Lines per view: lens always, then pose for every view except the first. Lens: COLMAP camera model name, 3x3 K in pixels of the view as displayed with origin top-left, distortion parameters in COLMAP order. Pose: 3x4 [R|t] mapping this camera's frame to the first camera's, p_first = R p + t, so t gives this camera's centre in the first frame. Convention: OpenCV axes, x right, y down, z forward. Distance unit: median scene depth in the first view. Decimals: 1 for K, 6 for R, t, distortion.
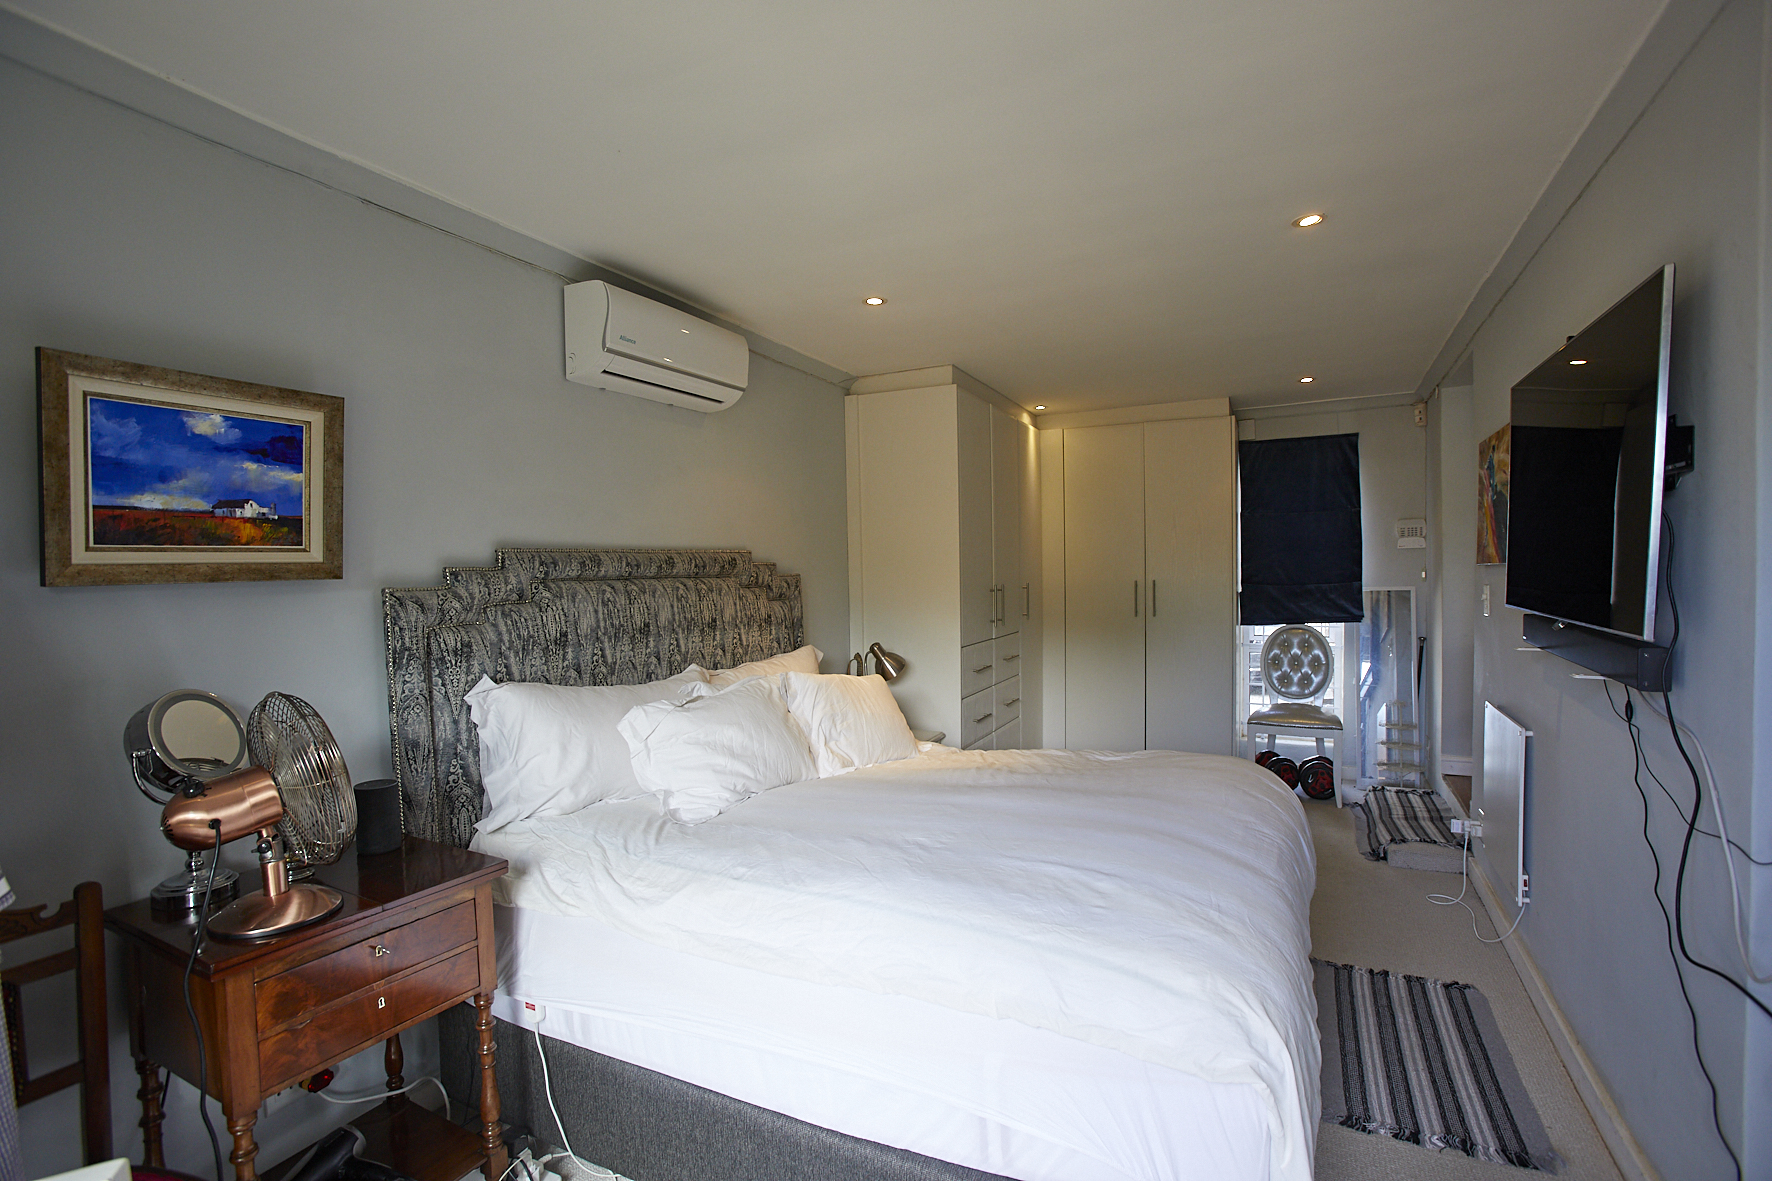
lens RADIAL K [[808.0, 0, 886.0], [0, 808.0, 590.5], [0, 0, 1]] dist [-0.075001, 0.025159]
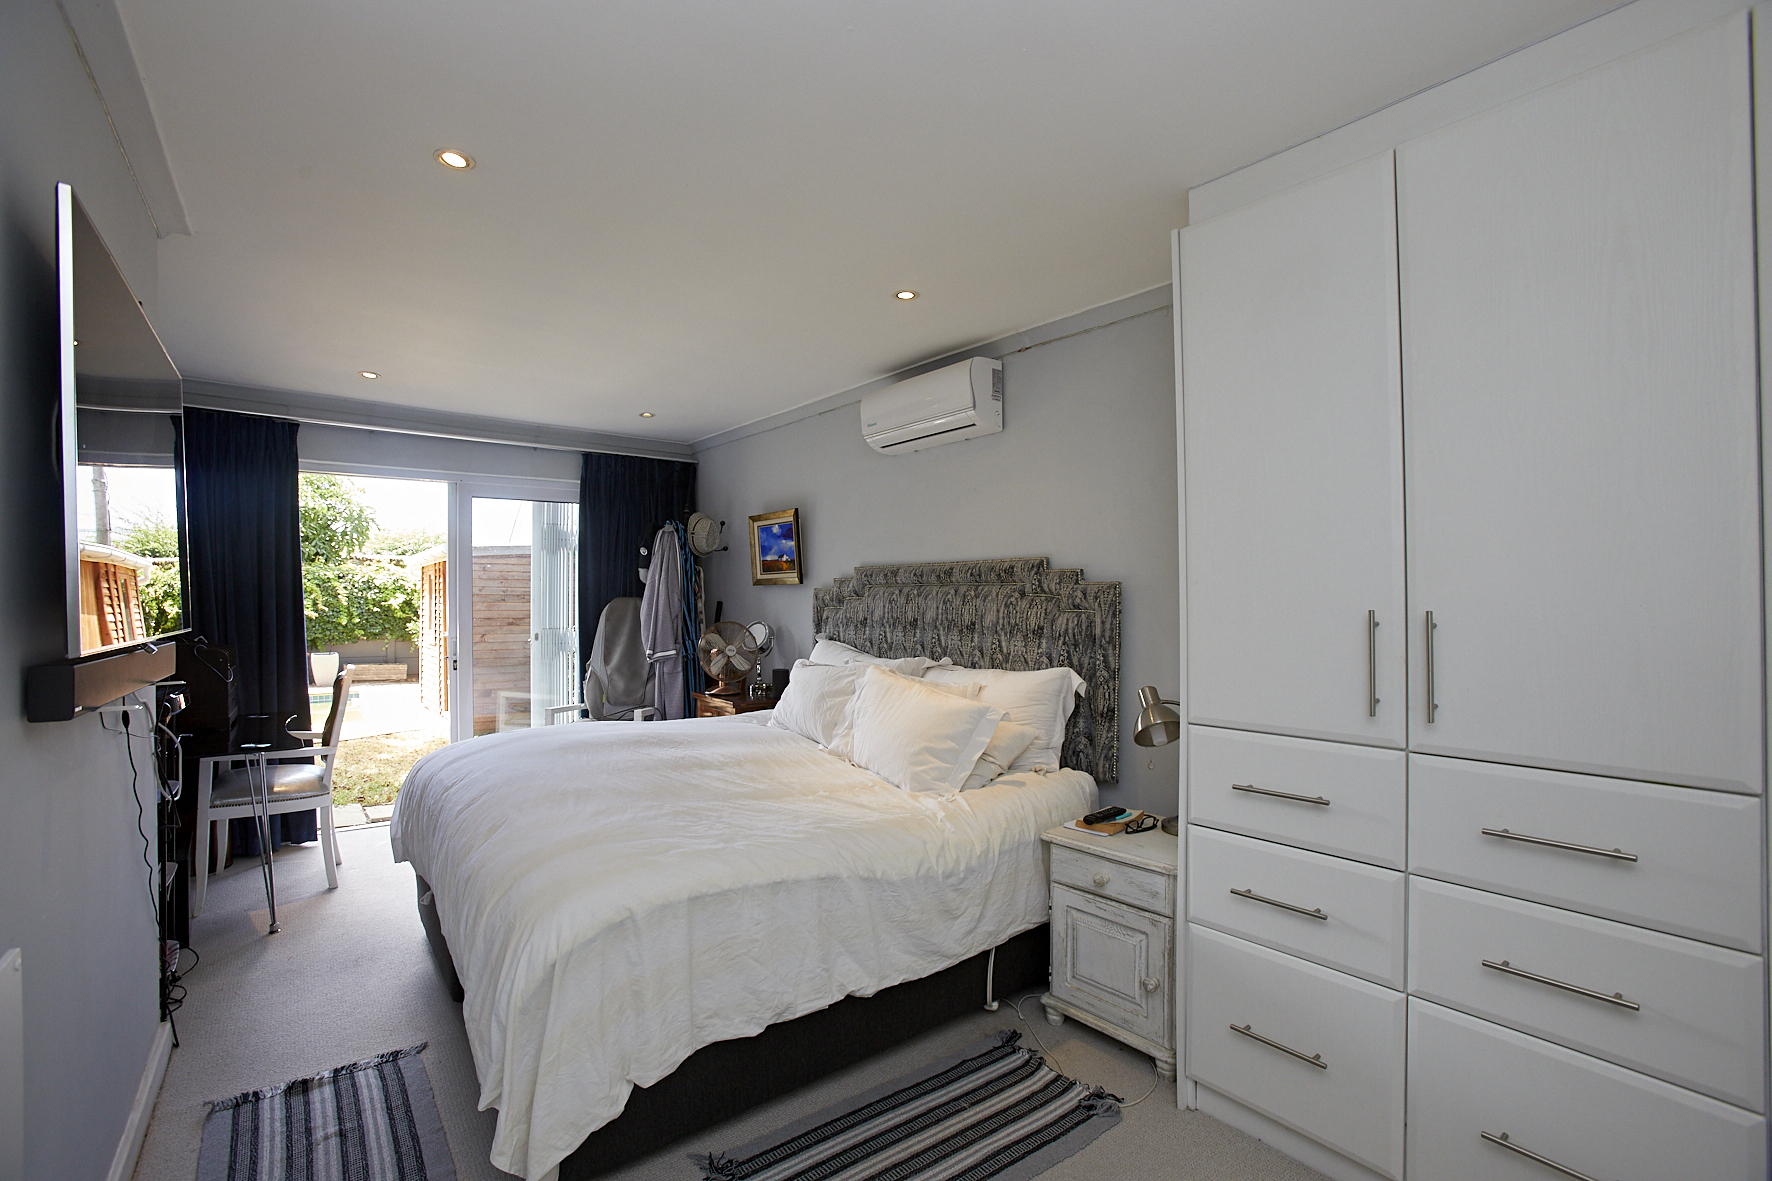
lens RADIAL K [[808.0, 0, 886.0], [0, 808.0, 590.5], [0, 0, 1]] dist [-0.075001, 0.025159]
pose [[-0.439276, 0.028070, -0.897913, 0.919424], [0.000246, 0.999515, 0.031126, -0.047317], [0.898352, 0.013452, -0.439070, 1.530257]]
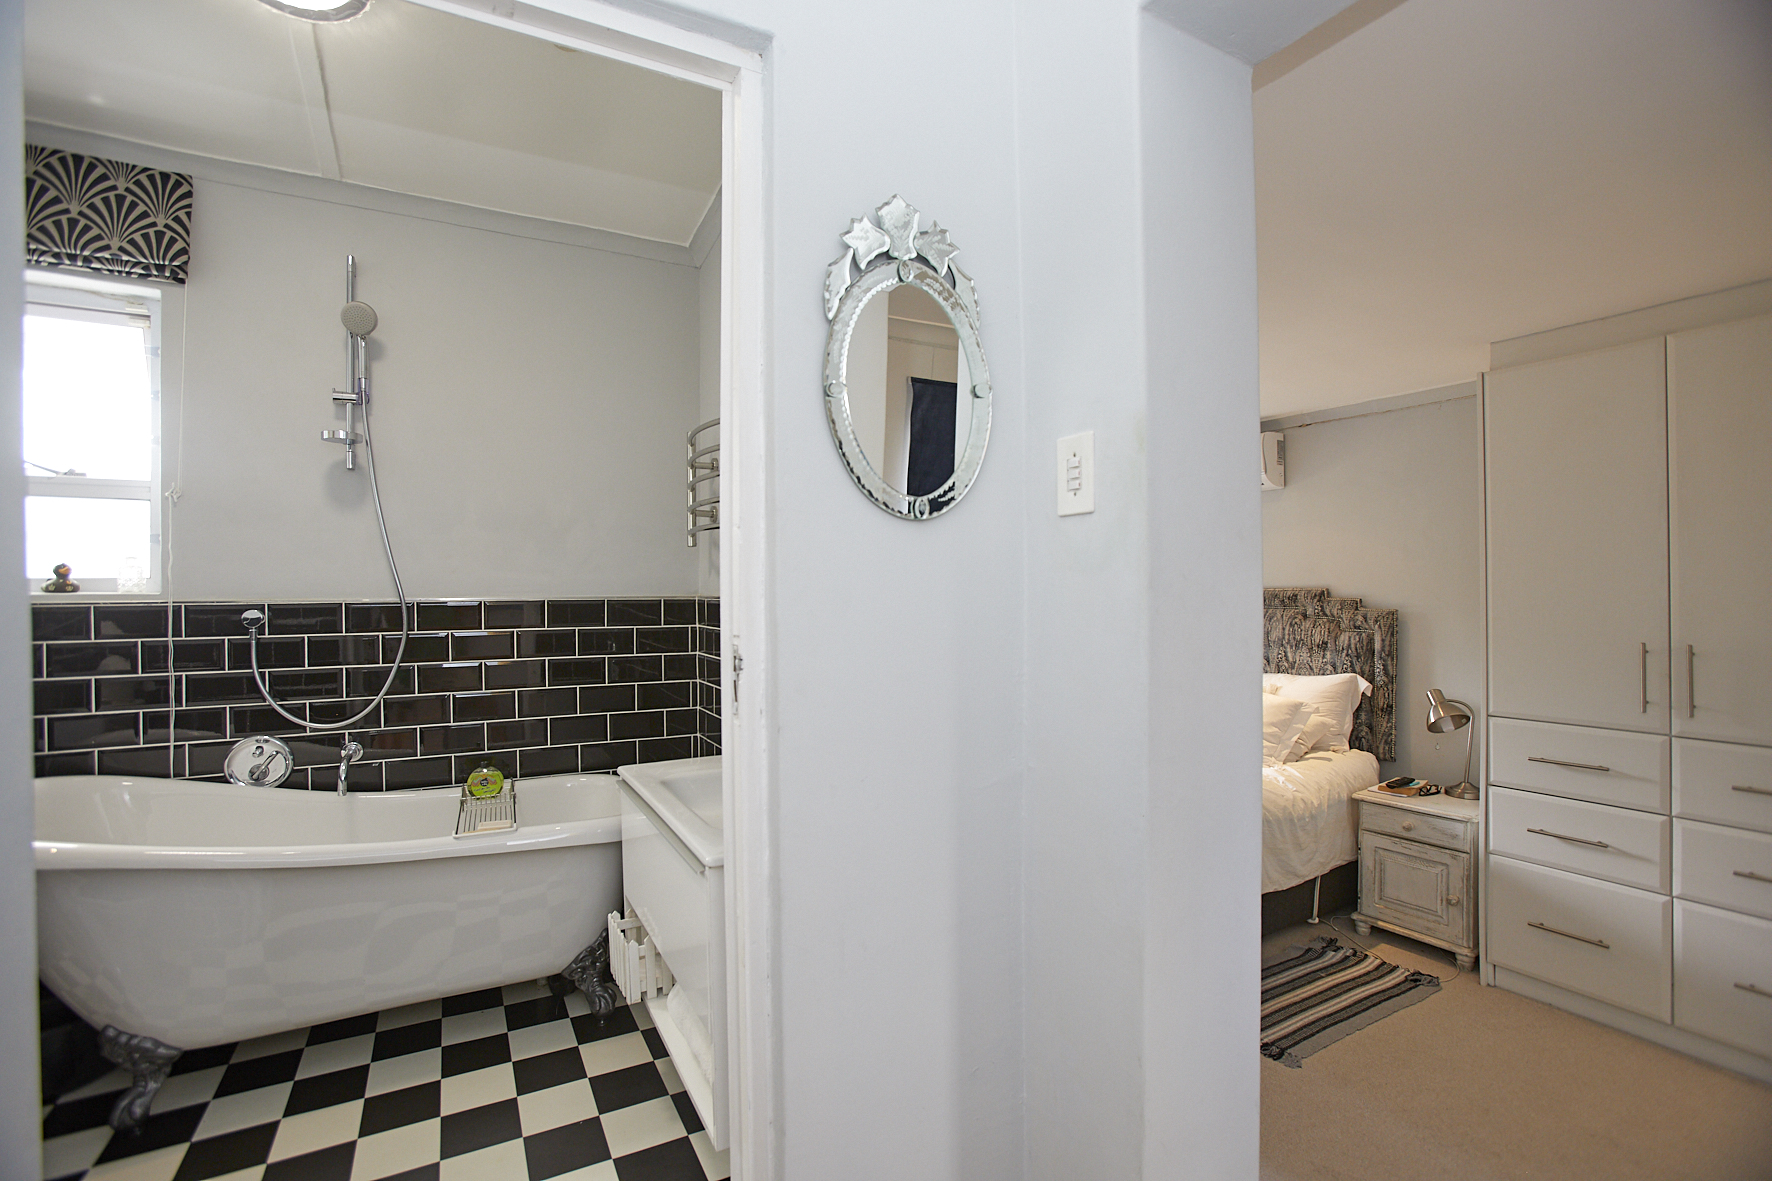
lens RADIAL K [[796.3, 0, 886.0], [0, 796.3, 590.5], [0, 0, 1]] dist [-0.057609, 0.016452]
pose [[-0.557499, 0.033824, -0.829488, 1.446416], [0.005933, 0.999306, 0.036761, -0.113036], [0.830156, 0.015573, -0.557313, 1.362141]]
